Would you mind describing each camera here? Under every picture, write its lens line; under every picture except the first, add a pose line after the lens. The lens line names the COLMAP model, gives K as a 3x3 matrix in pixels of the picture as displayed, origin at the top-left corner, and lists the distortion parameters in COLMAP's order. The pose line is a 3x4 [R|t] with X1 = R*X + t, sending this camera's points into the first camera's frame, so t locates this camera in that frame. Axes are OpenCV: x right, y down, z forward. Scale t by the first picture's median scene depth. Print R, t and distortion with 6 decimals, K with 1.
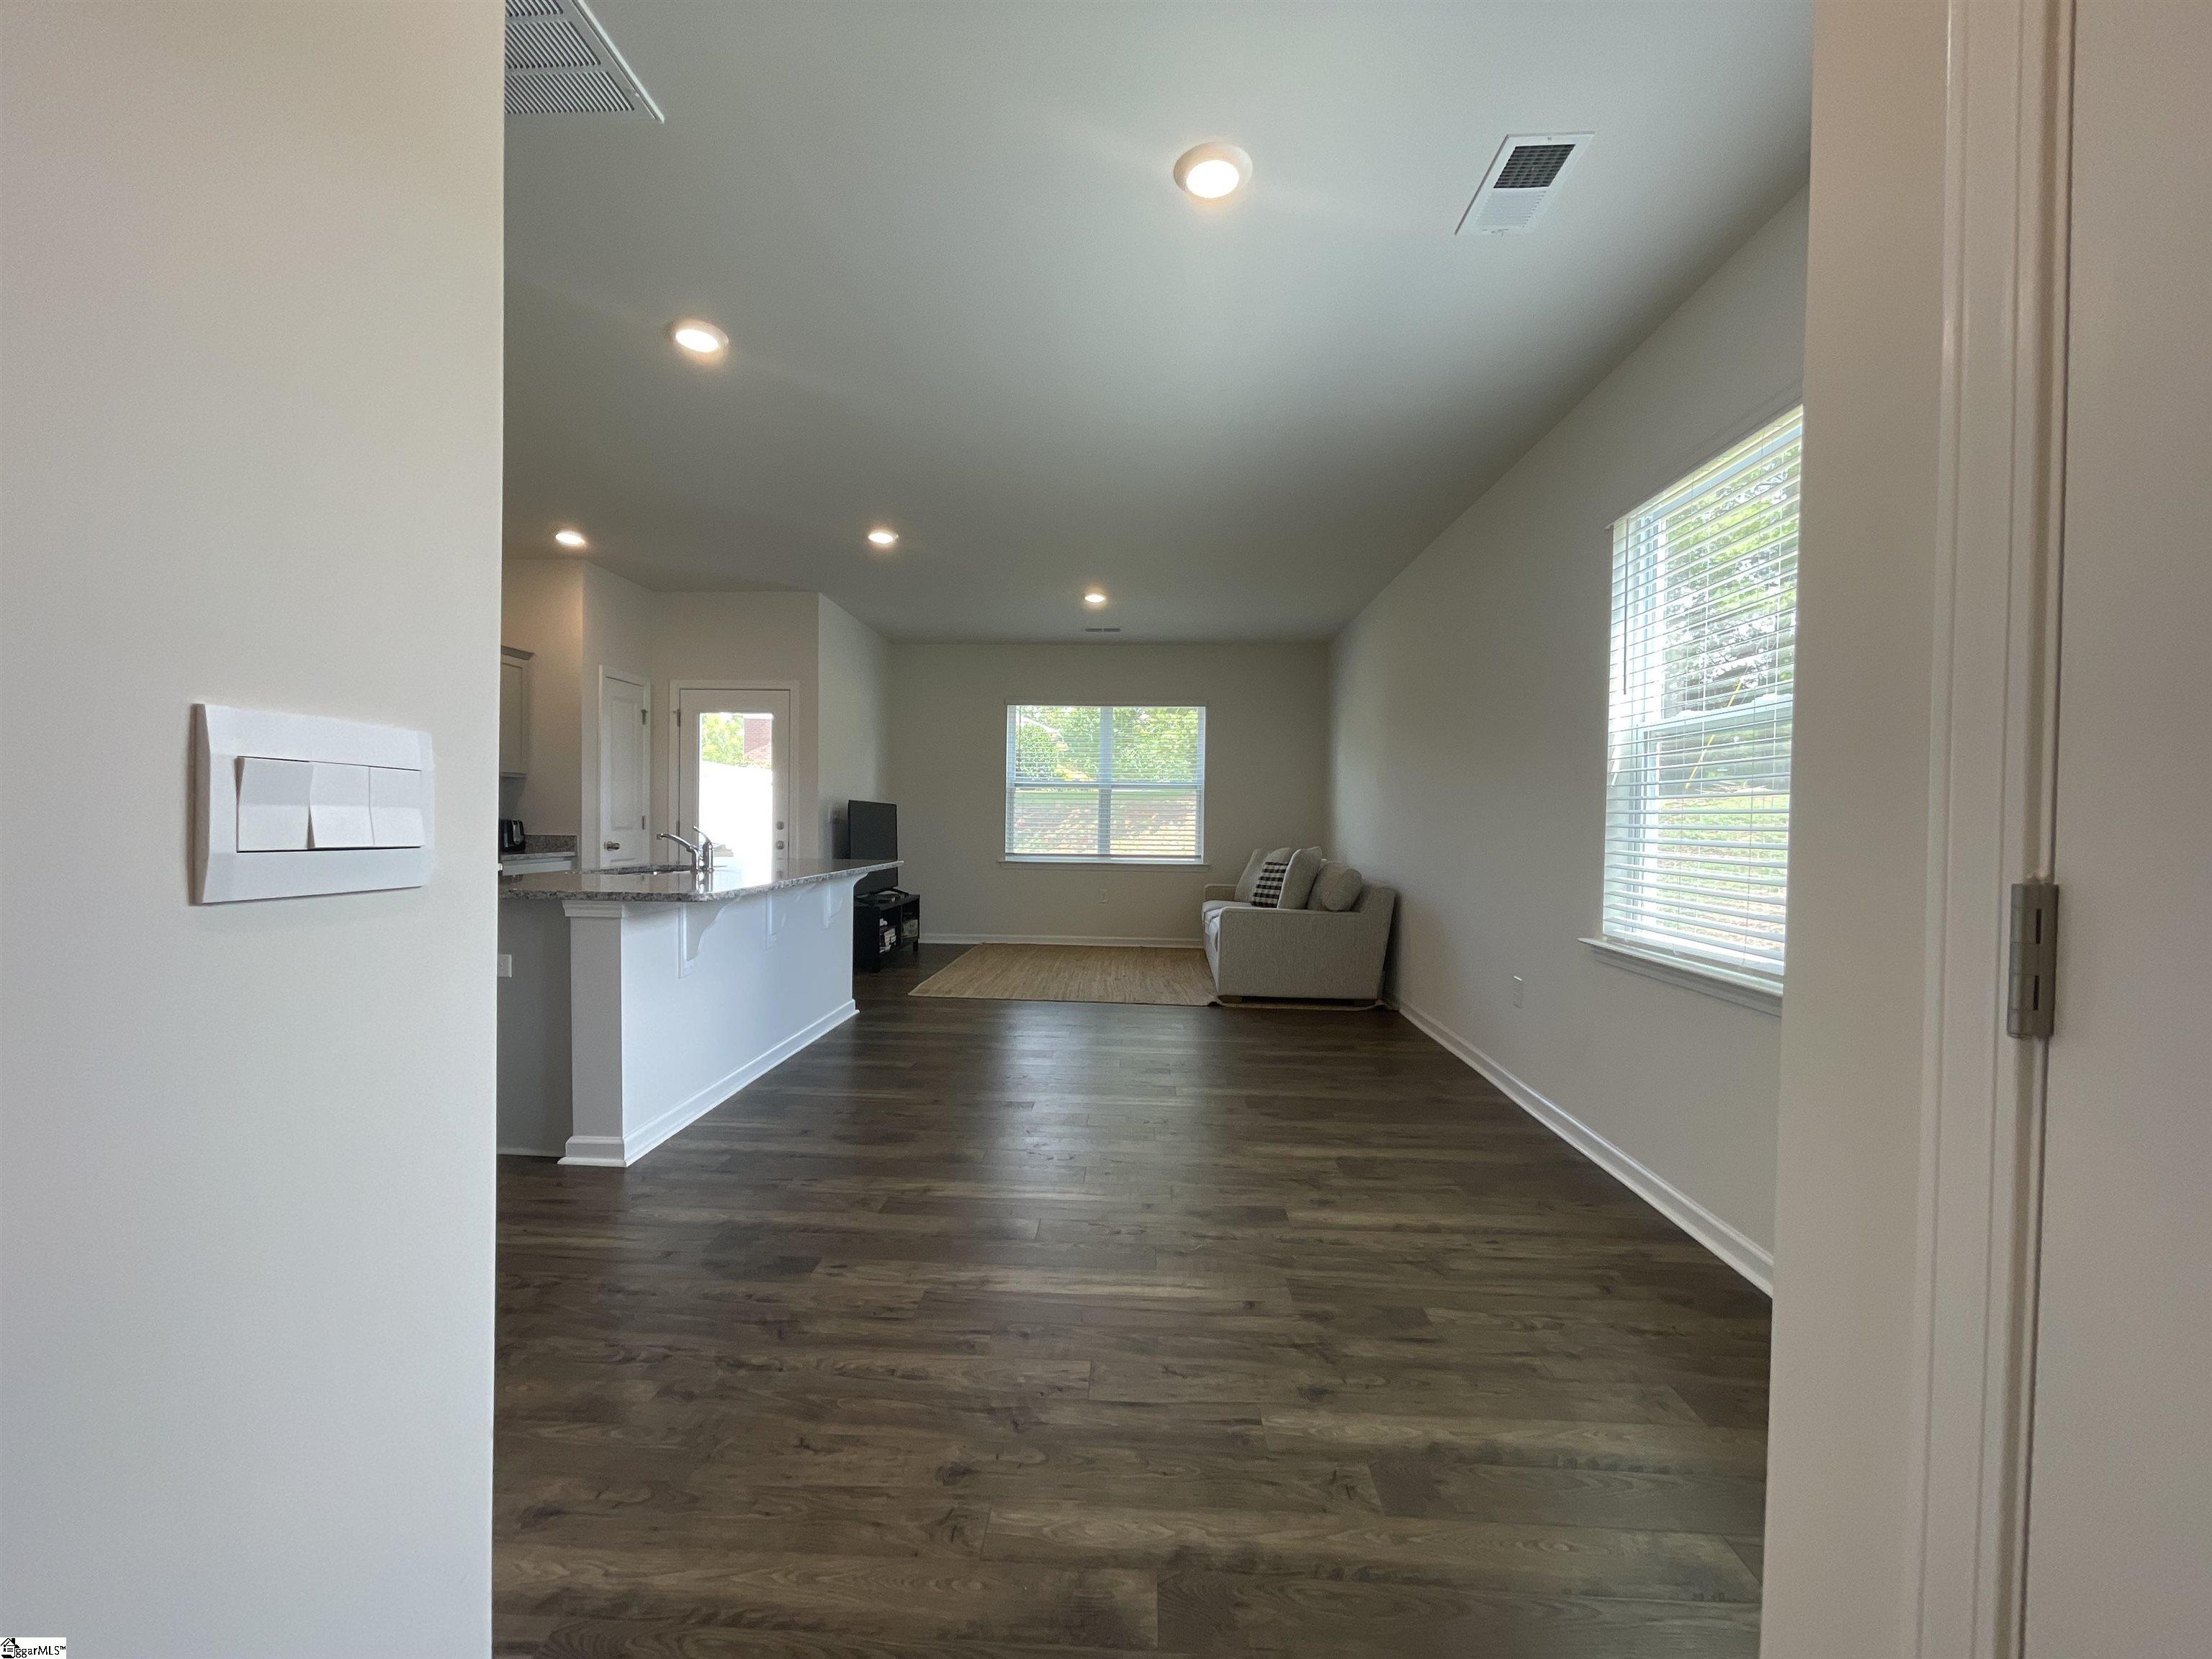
lens RADIAL K [[882.2, 0, 1106.0], [0, 882.2, 829.5], [0, 0, 1]] dist [-0.000399, -0.000026]
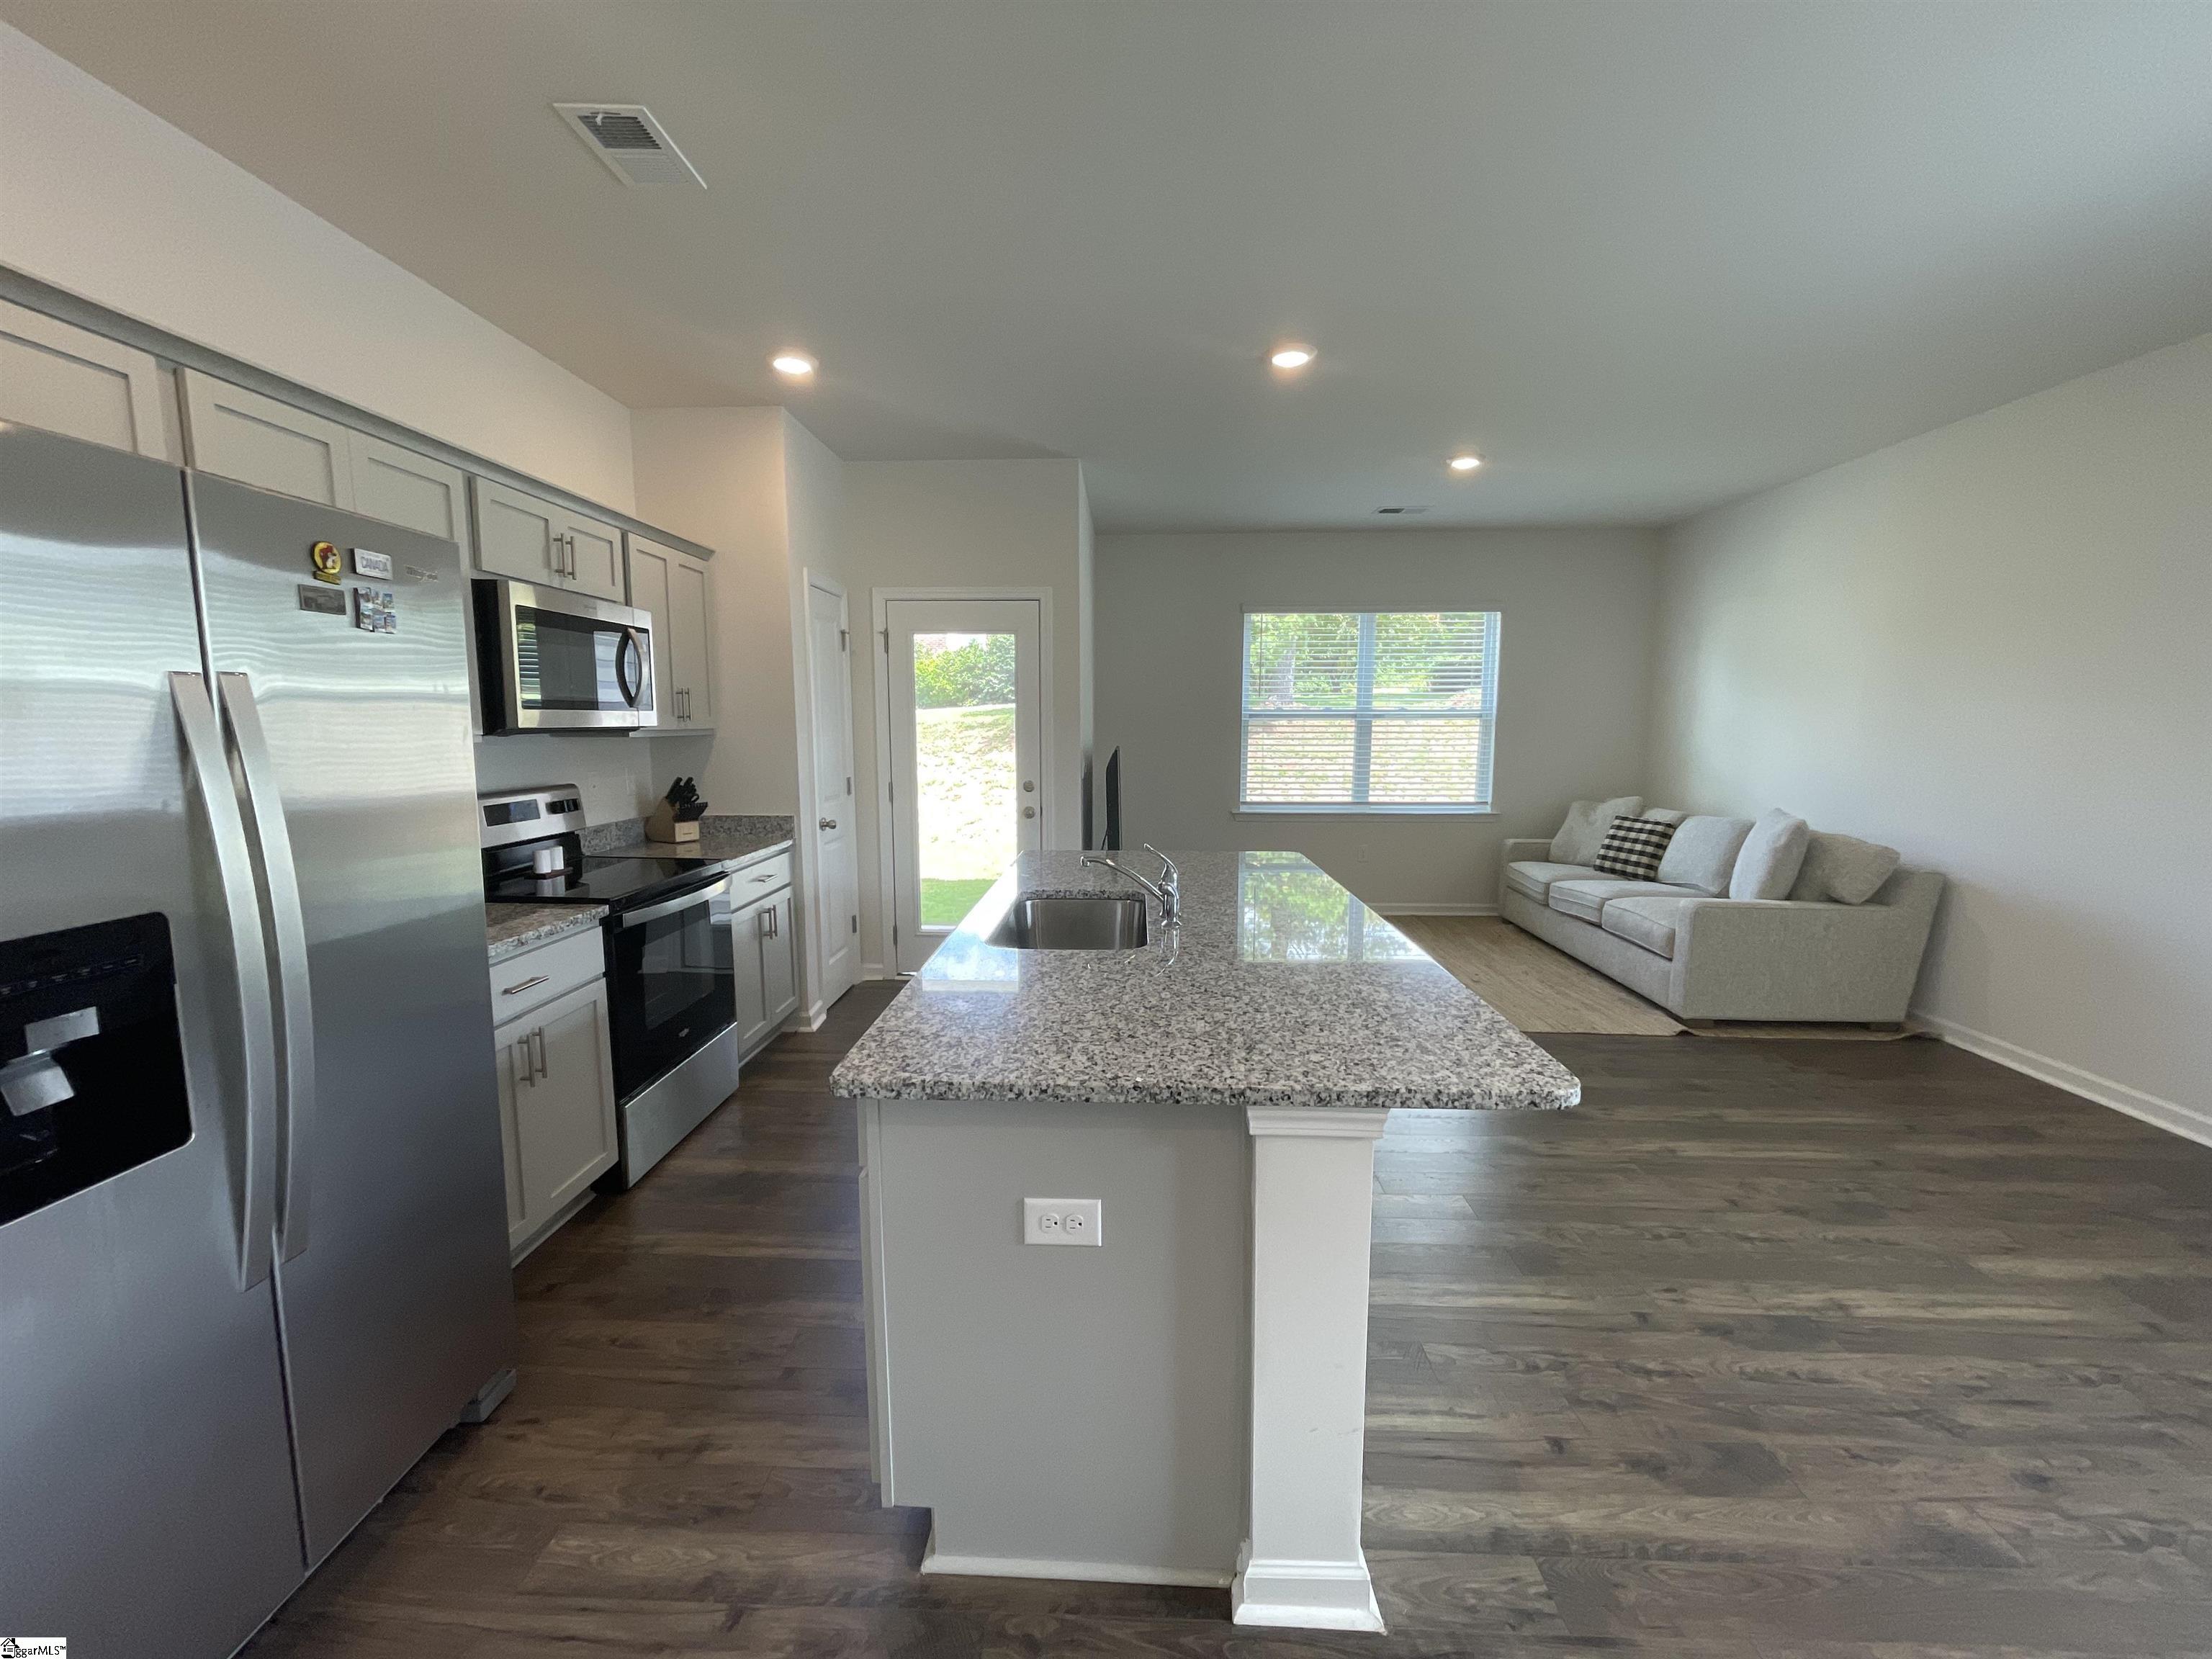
lens RADIAL K [[885.4, 0, 1106.0], [0, 885.4, 829.5], [0, 0, 1]] dist [-0.016378, -0.000074]
pose [[0.999828, -0.015719, 0.009861, -0.341827], [0.014555, 0.993973, 0.108655, -0.052931], [-0.011509, -0.108493, 0.994031, 0.283358]]
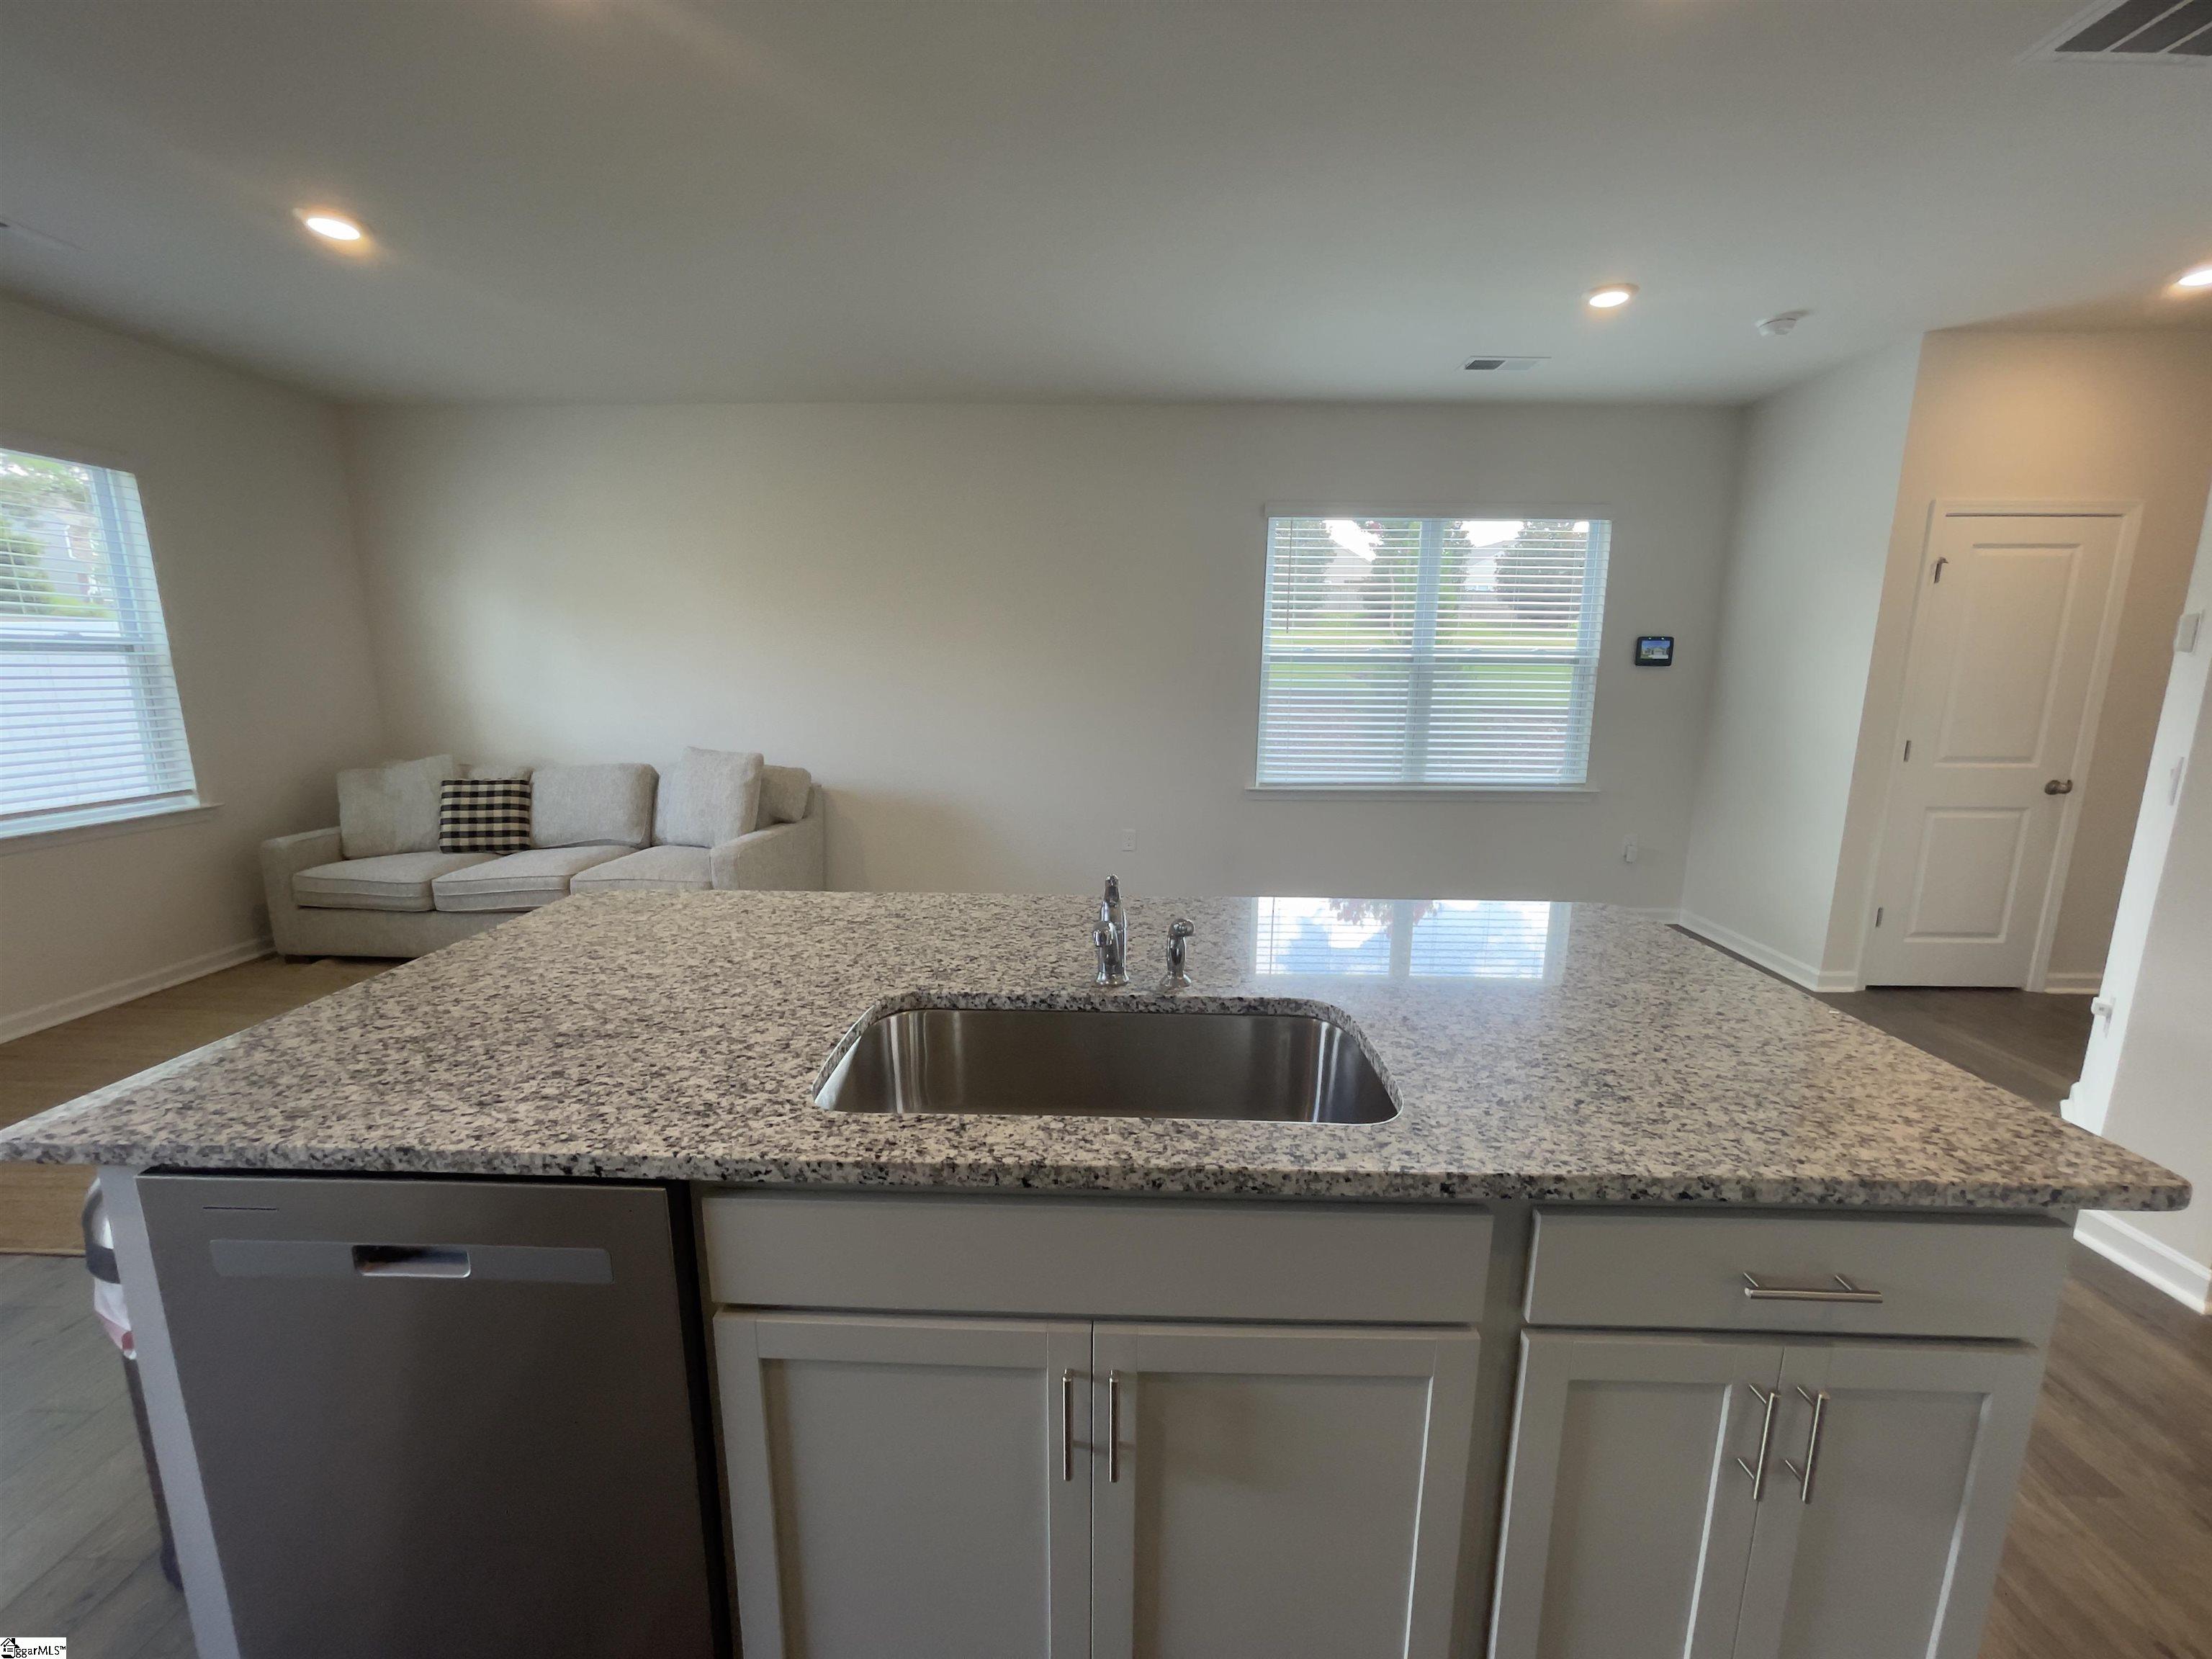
lens RADIAL K [[878.2, 0, 1106.0], [0, 878.2, 829.5], [0, 0, 1]] dist [0.001472, 0.000271]
pose [[-0.016578, -0.198928, 0.979874, -0.541065], [0.006760, 0.979964, 0.199060, -0.061610], [-0.999840, 0.009924, -0.014901, 0.679046]]
